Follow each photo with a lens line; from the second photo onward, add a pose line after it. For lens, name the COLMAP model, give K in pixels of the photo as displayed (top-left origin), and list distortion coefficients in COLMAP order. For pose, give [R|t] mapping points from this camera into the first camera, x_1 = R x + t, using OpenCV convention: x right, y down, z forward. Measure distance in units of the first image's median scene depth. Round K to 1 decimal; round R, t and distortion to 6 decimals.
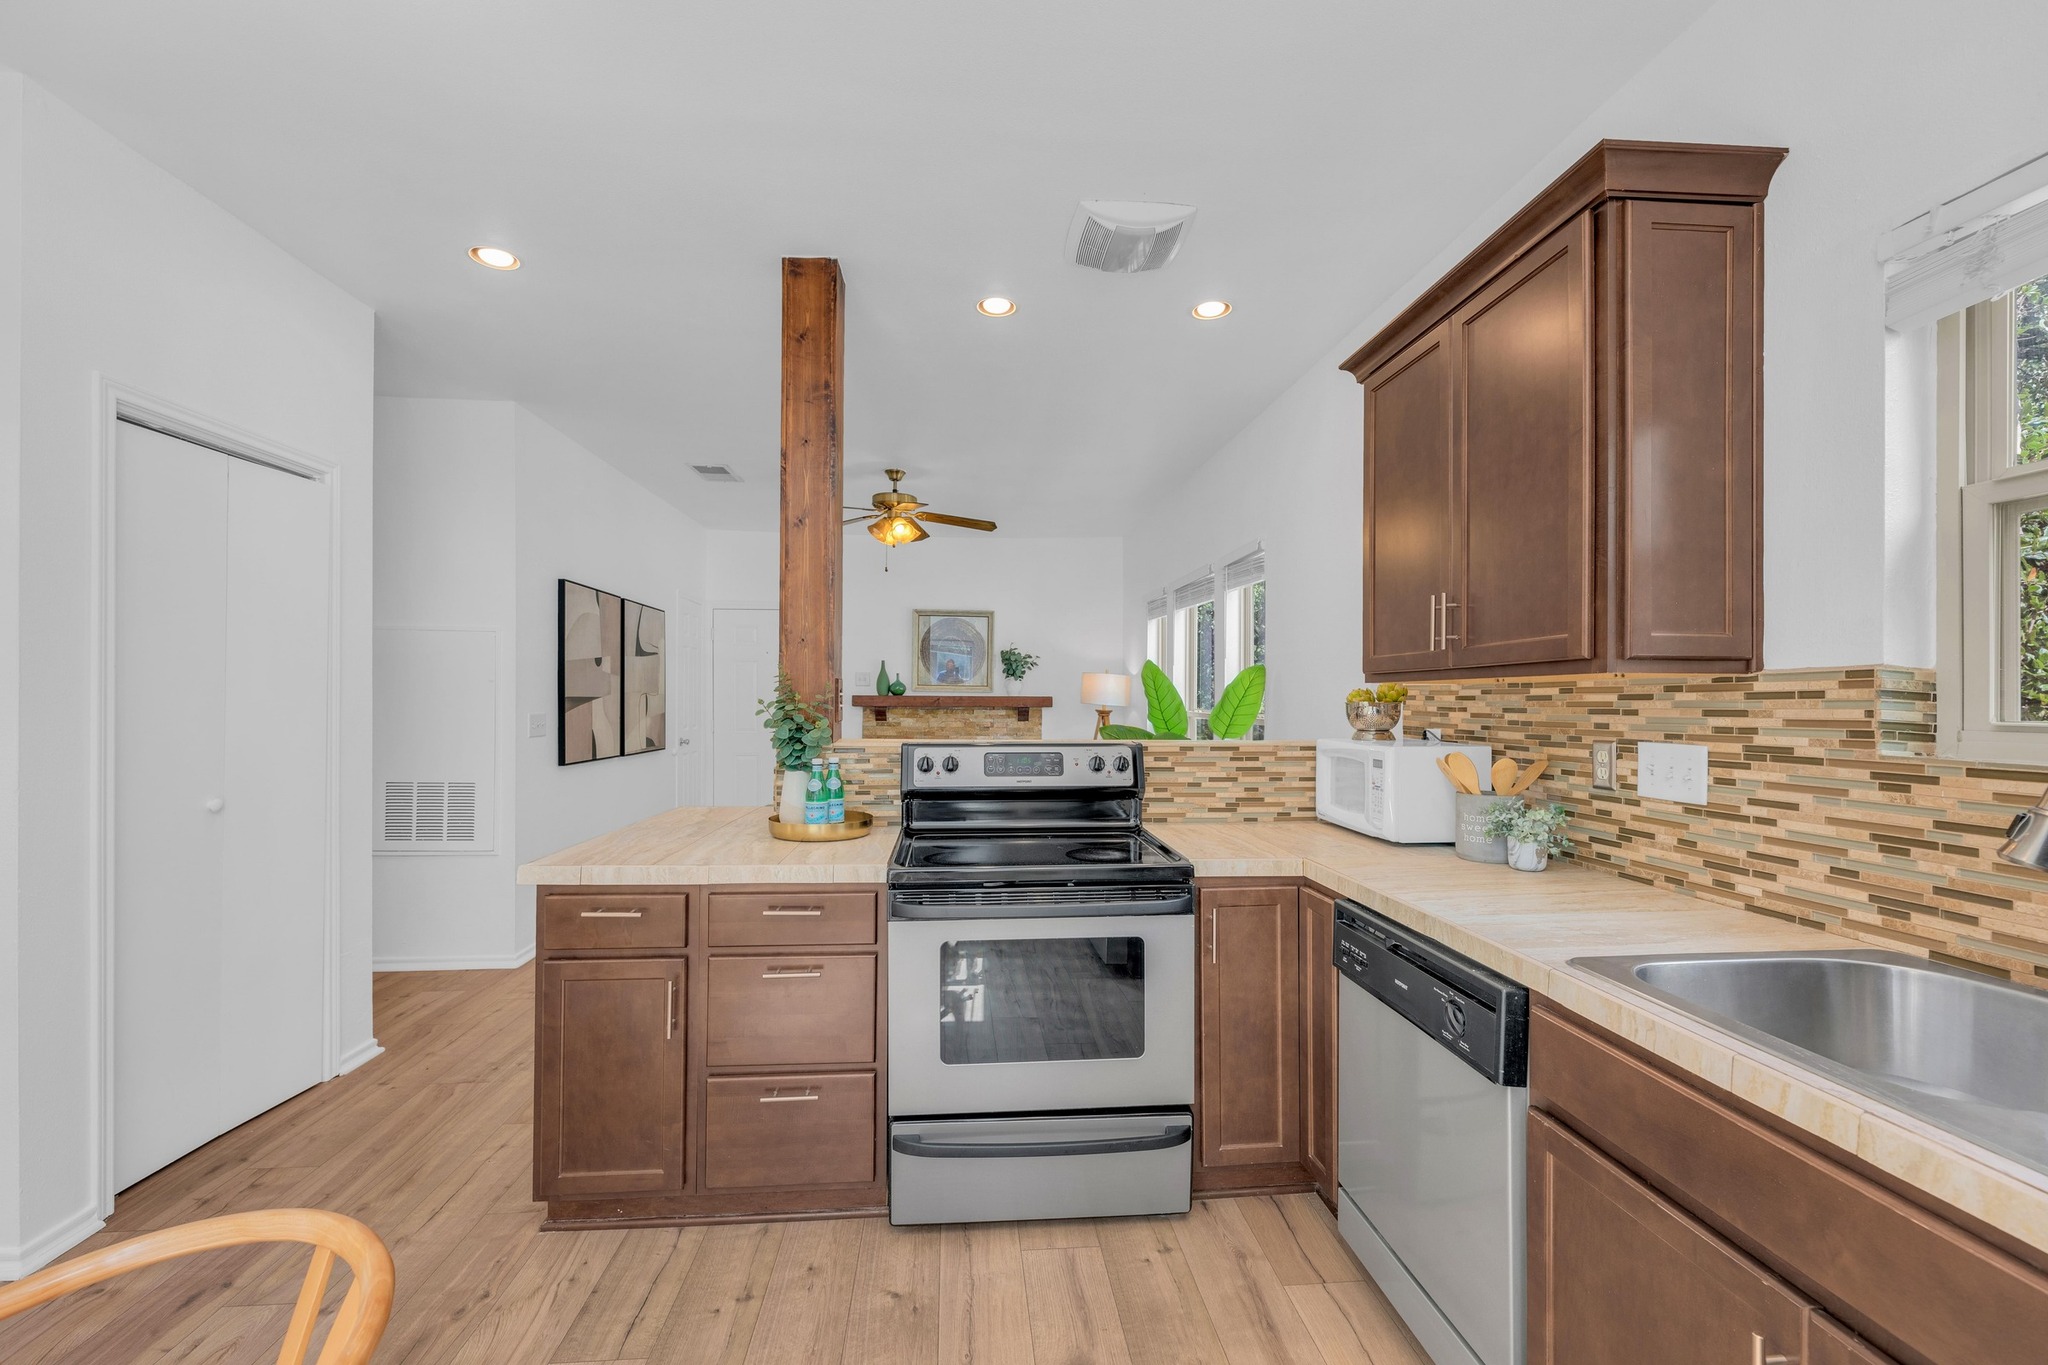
lens RADIAL K [[828.7, 0, 1018.2], [0, 828.7, 700.7], [0, 0, 1]] dist [0.000850, 0.000011]
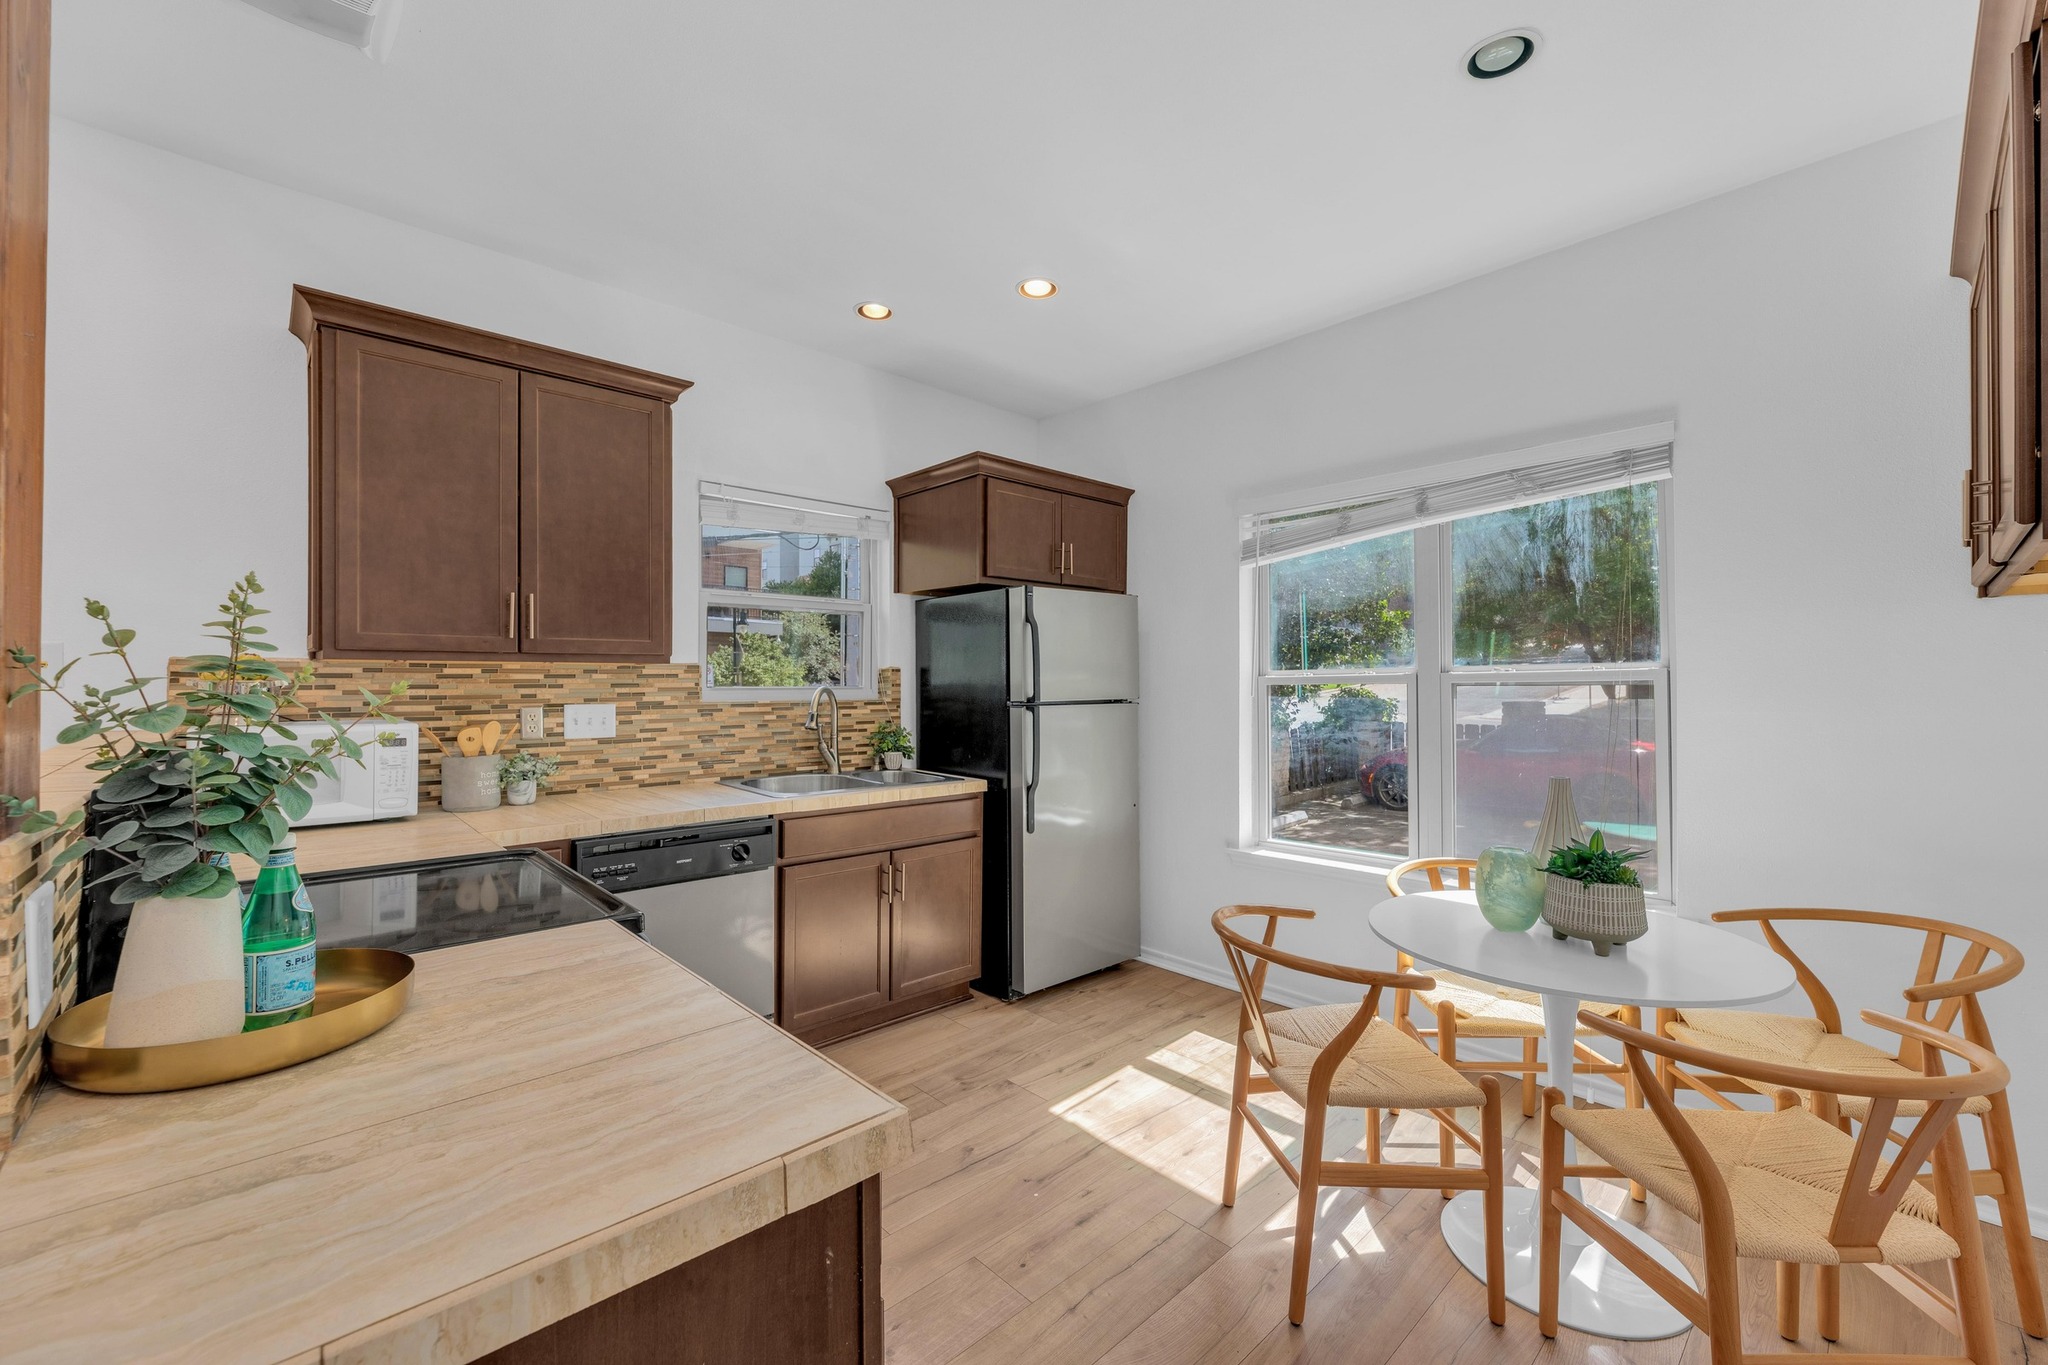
lens RADIAL K [[830.5, 0, 1018.8], [0, 830.5, 679.6], [0, 0, 1]] dist [0.001035, -0.000211]
pose [[-0.620013, -0.003899, 0.784582, -0.928454], [-0.003473, 0.999991, 0.002224, -0.004366], [-0.784584, -0.001346, -0.620022, 1.185440]]
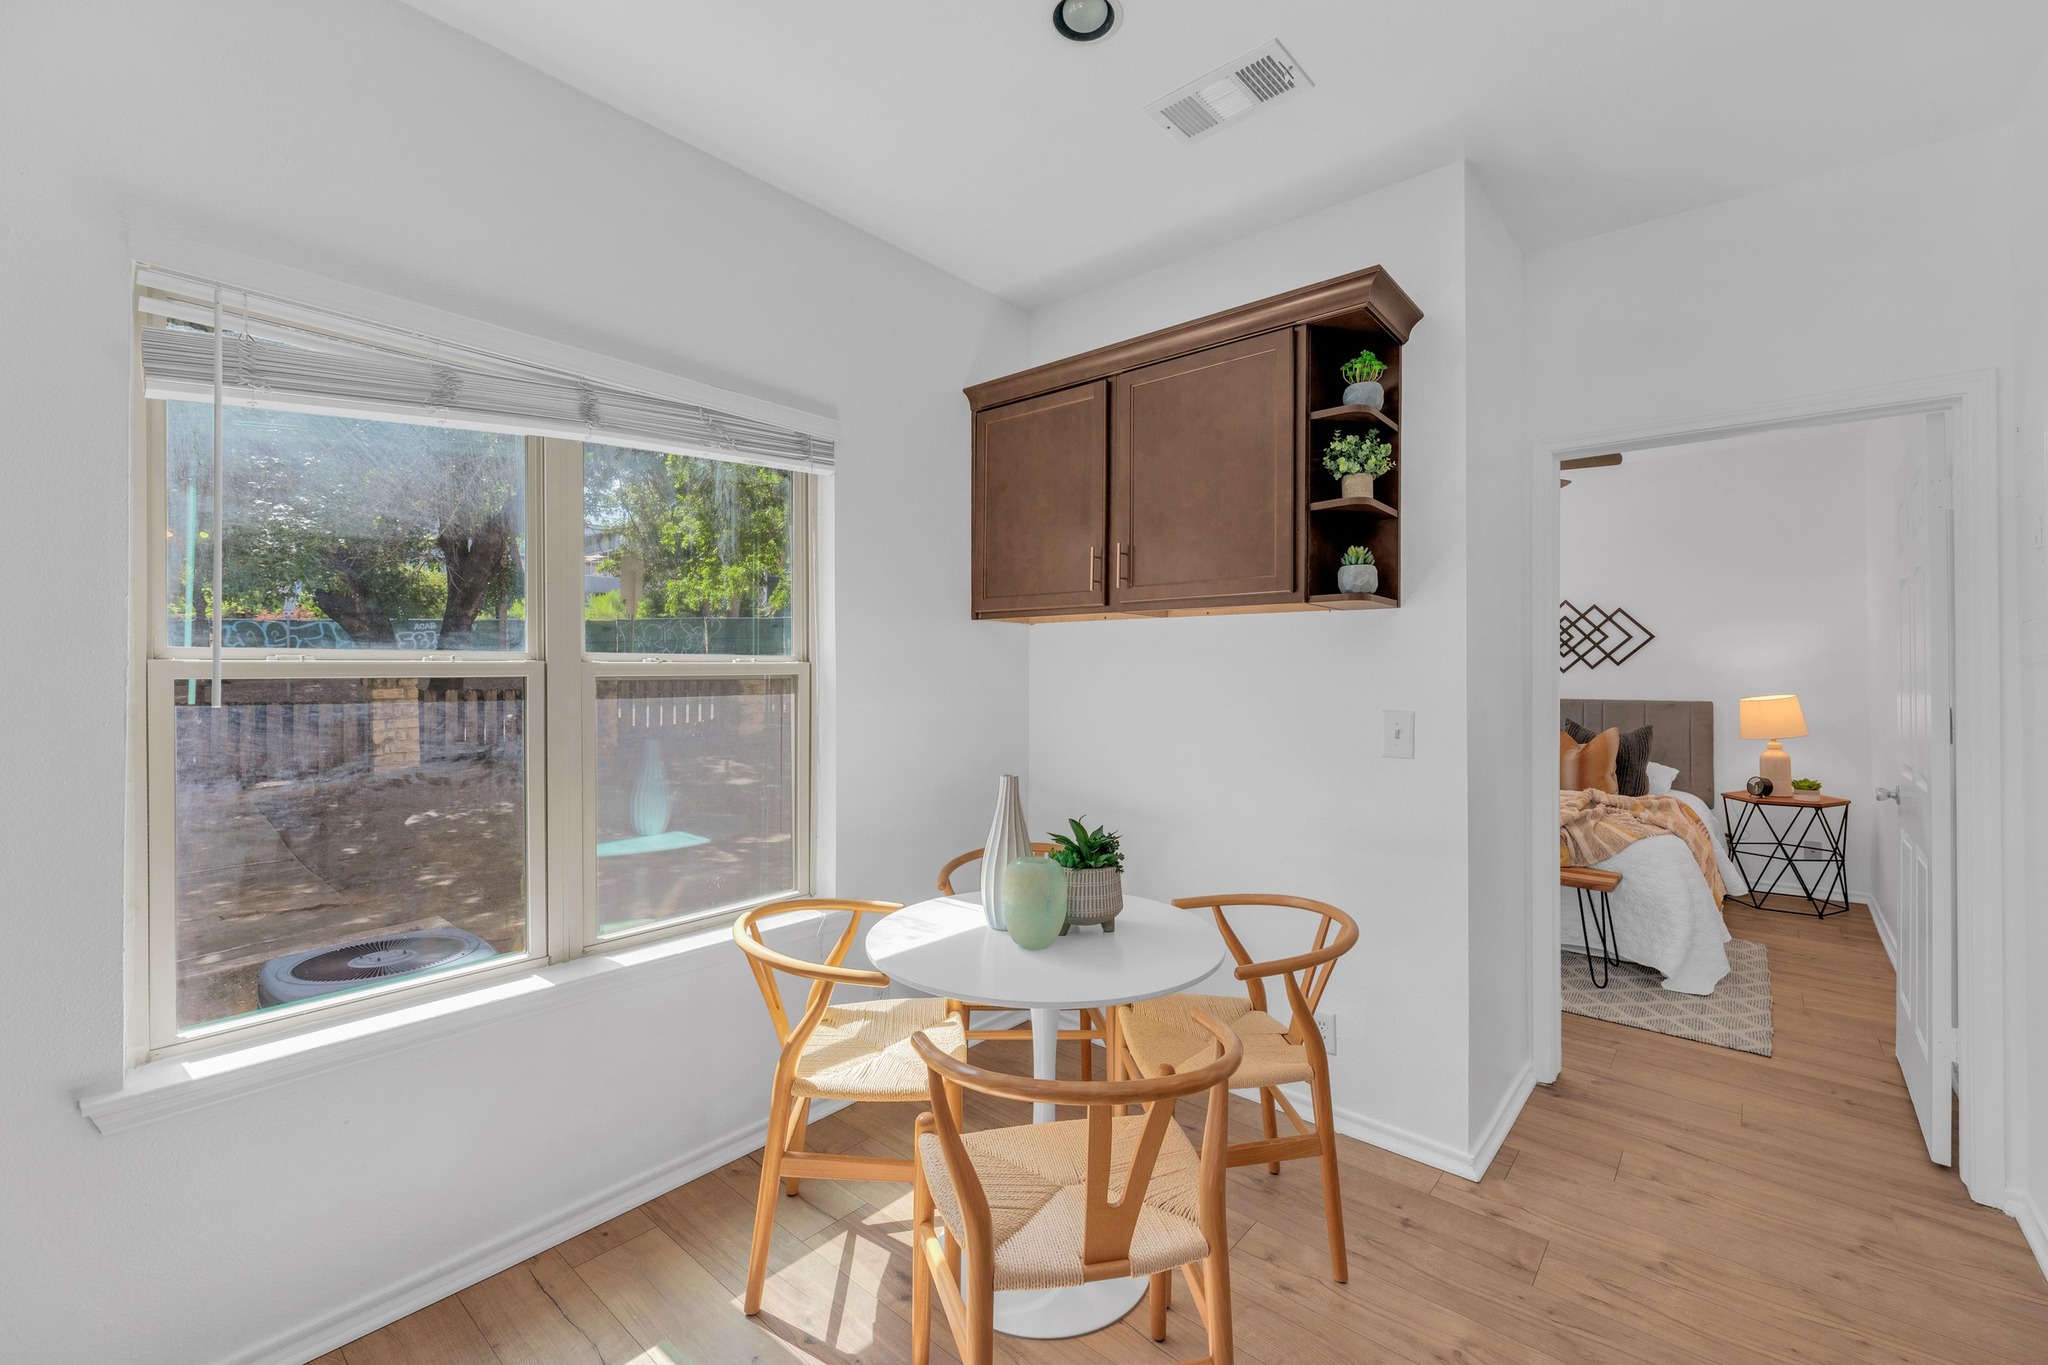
lens RADIAL K [[828.7, 0, 1018.2], [0, 828.7, 700.7], [0, 0, 1]] dist [0.000850, 0.000011]
pose [[-0.727266, 0.009528, -0.686289, 0.091995], [-0.014710, 0.999458, 0.029464, -0.005924], [0.686198, 0.031524, -0.726731, 0.778929]]
